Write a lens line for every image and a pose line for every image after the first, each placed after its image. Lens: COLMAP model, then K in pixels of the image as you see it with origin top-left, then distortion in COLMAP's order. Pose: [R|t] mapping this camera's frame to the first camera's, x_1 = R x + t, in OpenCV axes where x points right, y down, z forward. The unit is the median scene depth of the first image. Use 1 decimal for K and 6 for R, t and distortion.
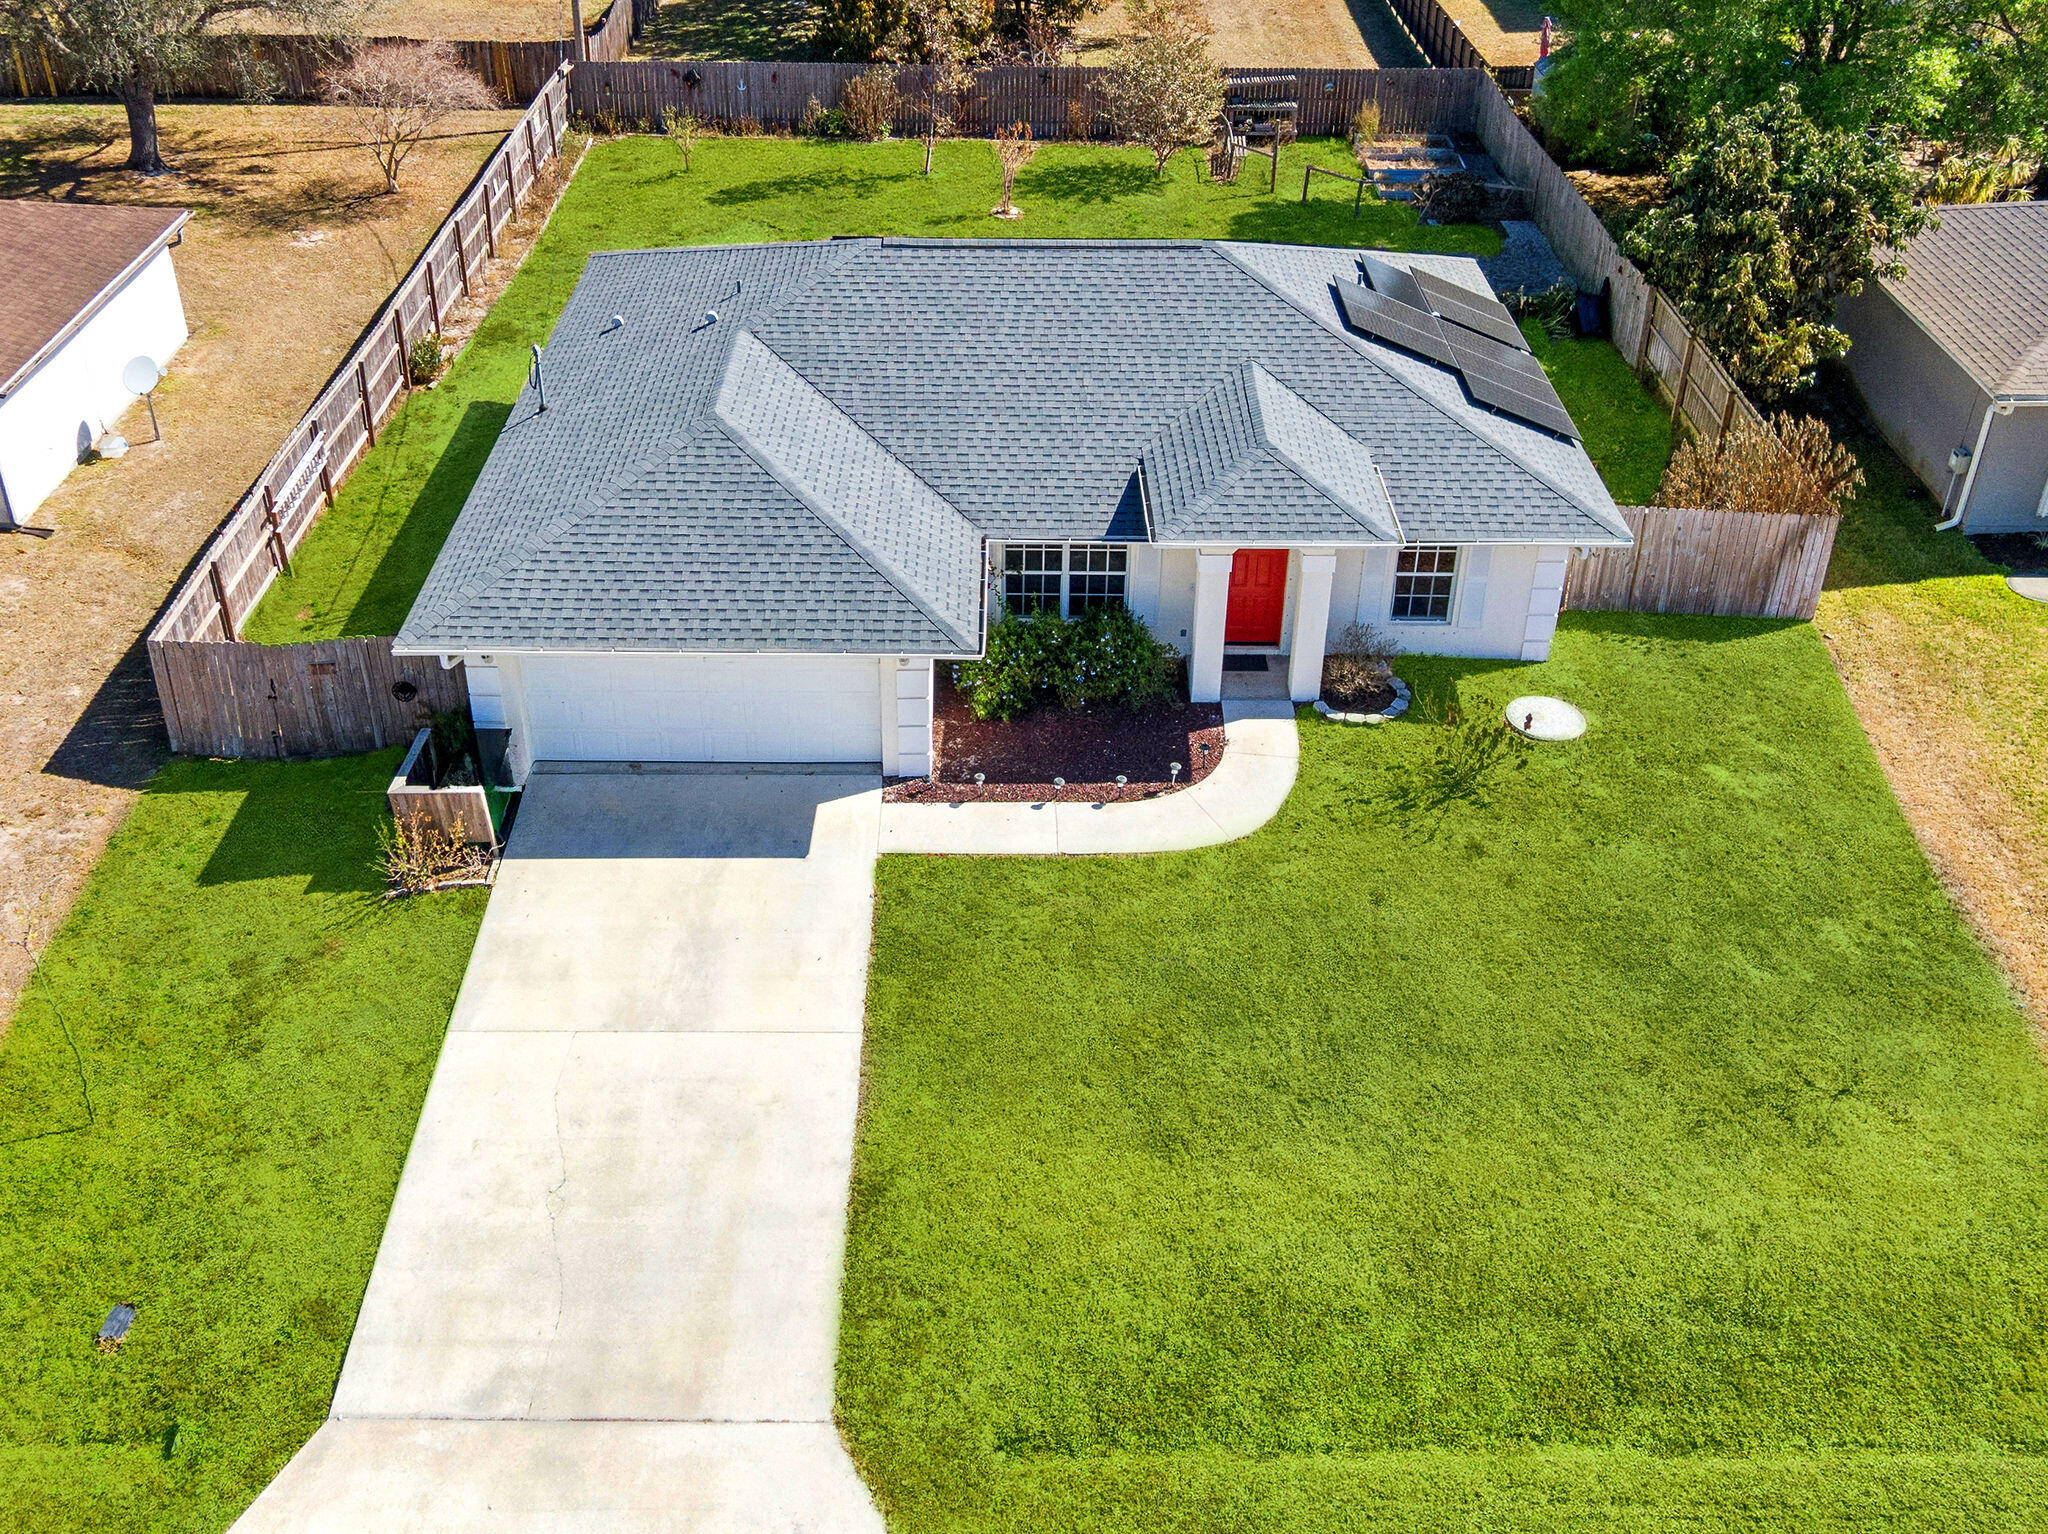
lens RADIAL K [[1917.5, 0, 1021.1], [0, 1917.5, 765.8], [0, 0, 1]] dist [-0.015627, 0.000000]
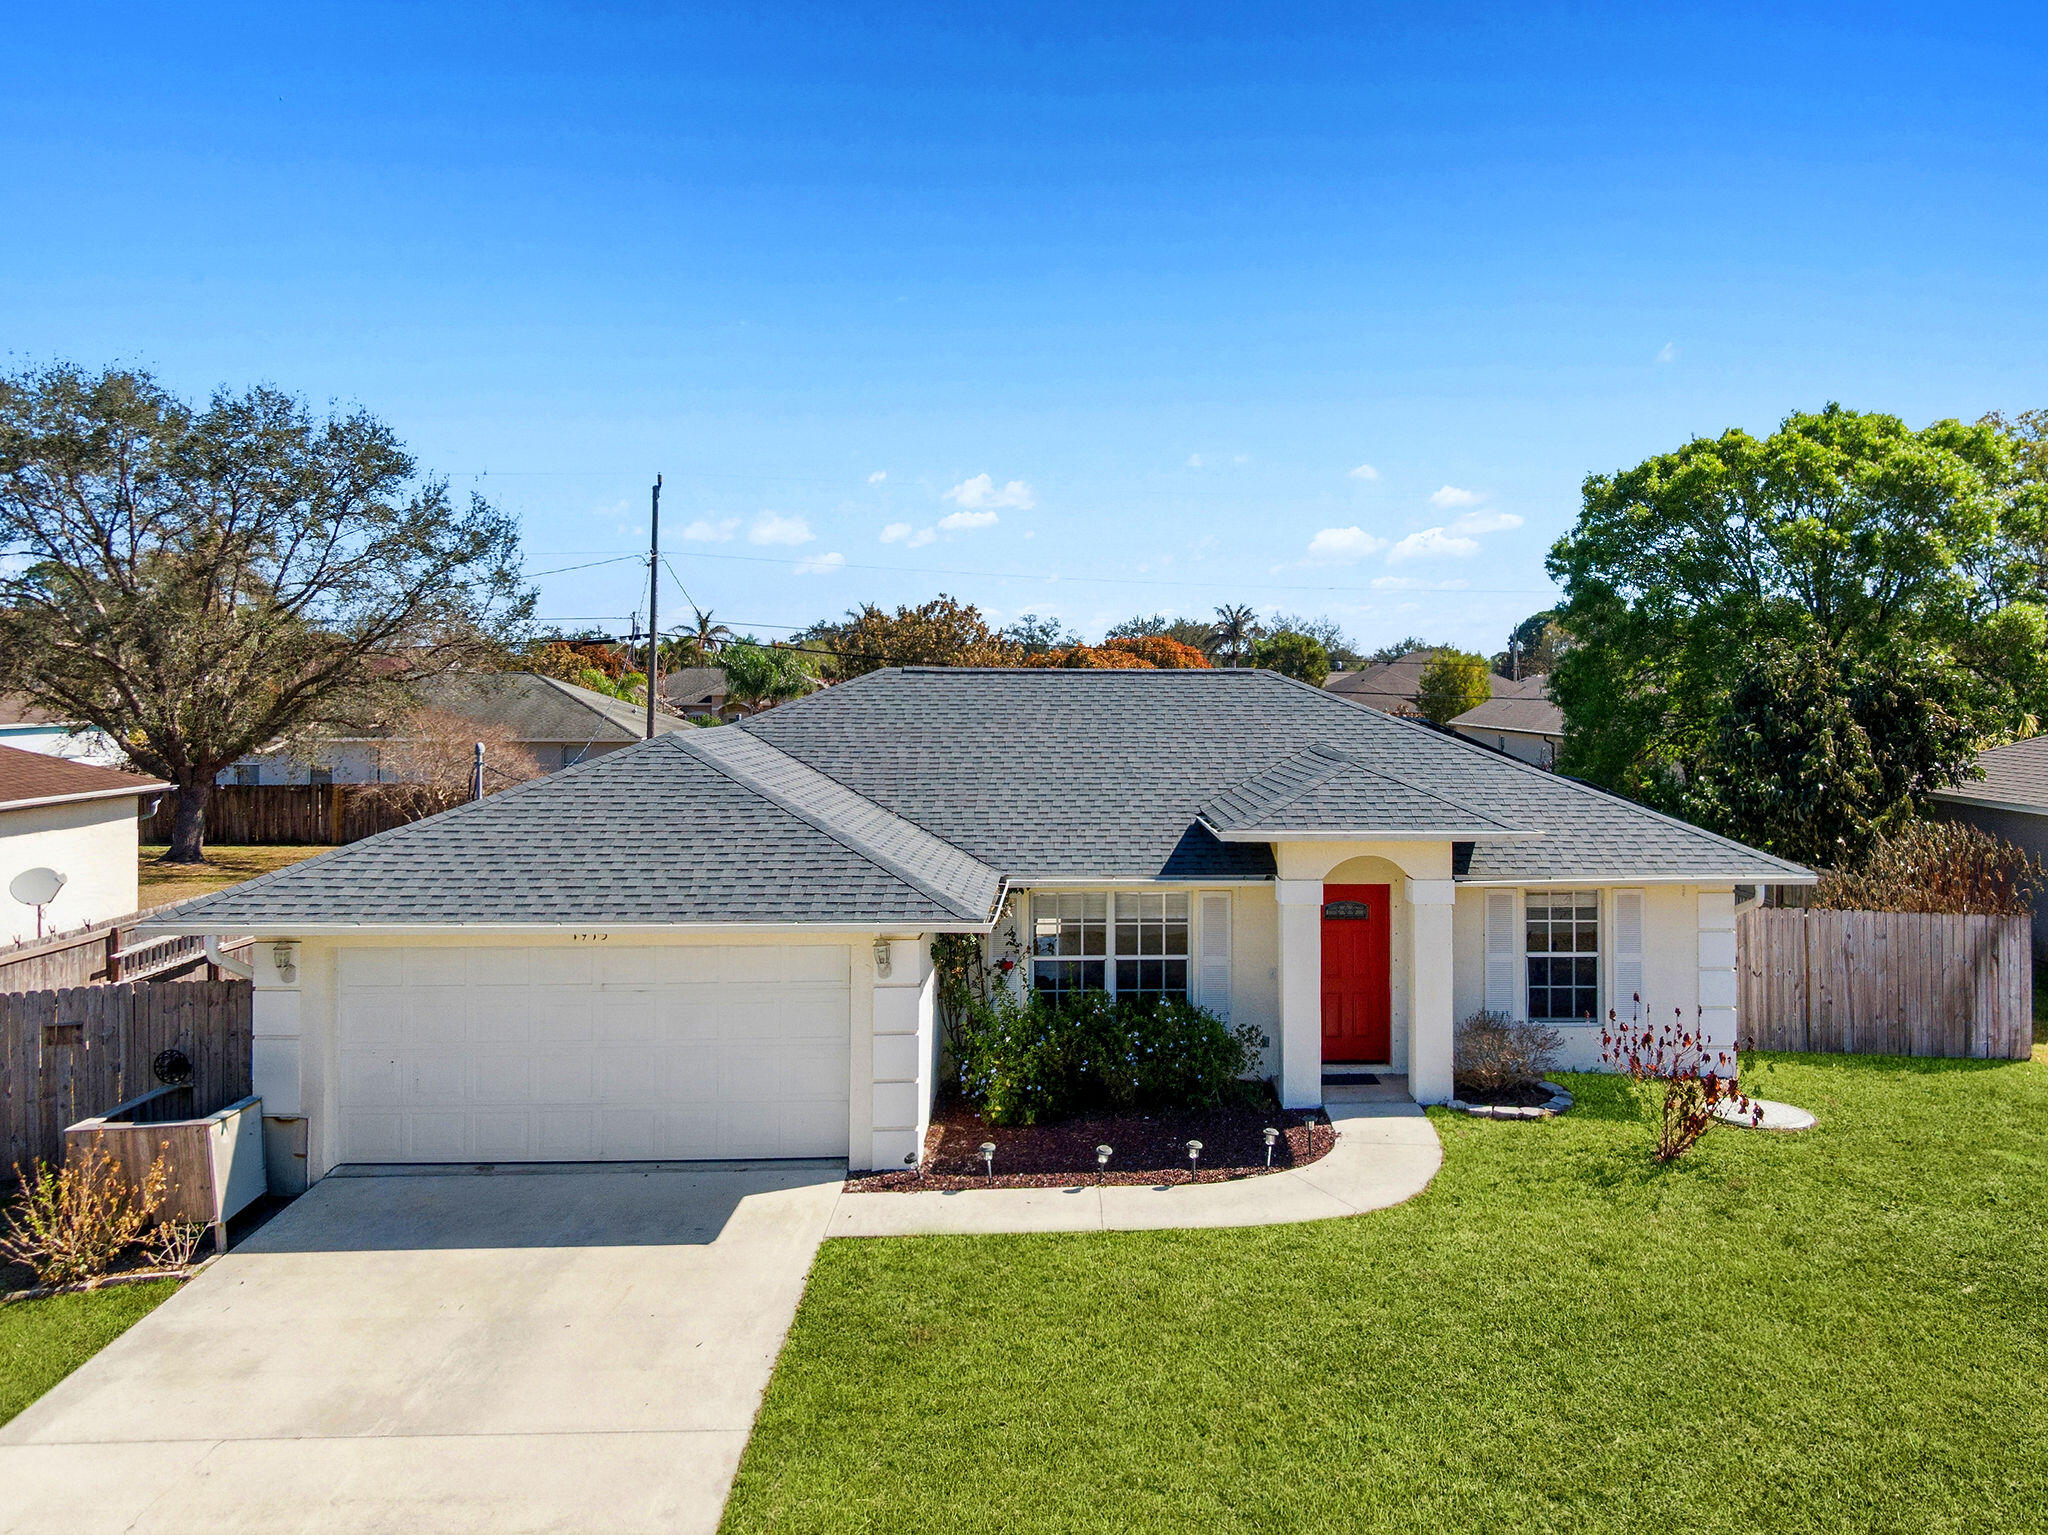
lens RADIAL K [[1652.1, 0, 1181.4], [0, 1652.1, 659.9], [0, 0, 1]] dist [-0.004381, -0.027219]
pose [[0.998052, -0.008125, 0.061852, 0.011884], [0.042256, 0.817439, -0.574463, 0.197097], [-0.045892, 0.575958, 0.816190, 0.397054]]
